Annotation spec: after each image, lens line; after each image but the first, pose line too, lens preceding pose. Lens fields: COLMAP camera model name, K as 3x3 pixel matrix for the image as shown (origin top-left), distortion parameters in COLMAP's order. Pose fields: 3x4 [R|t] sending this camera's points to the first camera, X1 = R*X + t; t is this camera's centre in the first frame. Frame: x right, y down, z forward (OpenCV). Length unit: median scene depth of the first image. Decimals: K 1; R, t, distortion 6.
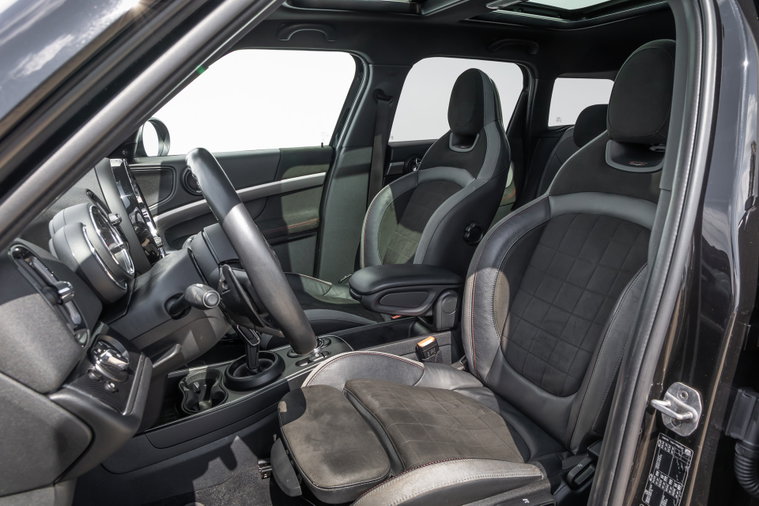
lens RADIAL K [[502.4, 0, 379.5], [0, 502.4, 253.0], [0, 0, 1]] dist [0.000536, 0.000981]
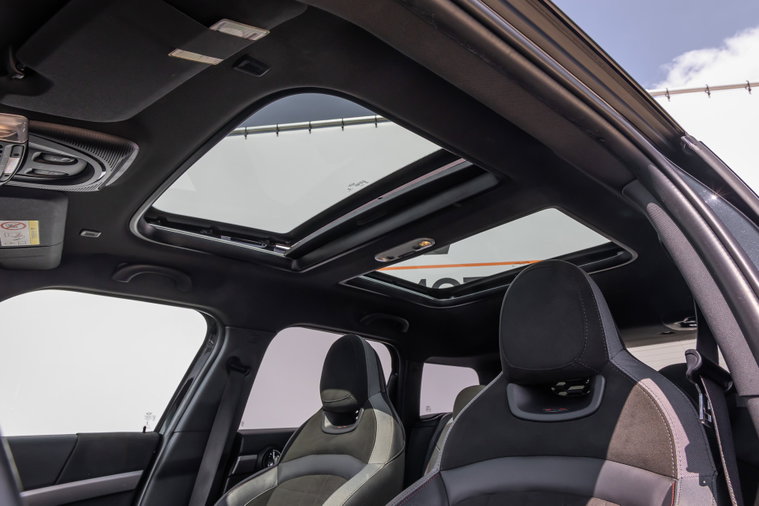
lens RADIAL K [[502.4, 0, 379.5], [0, 502.4, 253.0], [0, 0, 1]] dist [0.000536, 0.000981]
pose [[0.947815, 0.105947, 0.300702, -0.038875], [0.090087, 0.815737, -0.571364, 0.020184], [-0.305828, 0.568637, 0.763624, 0.206290]]
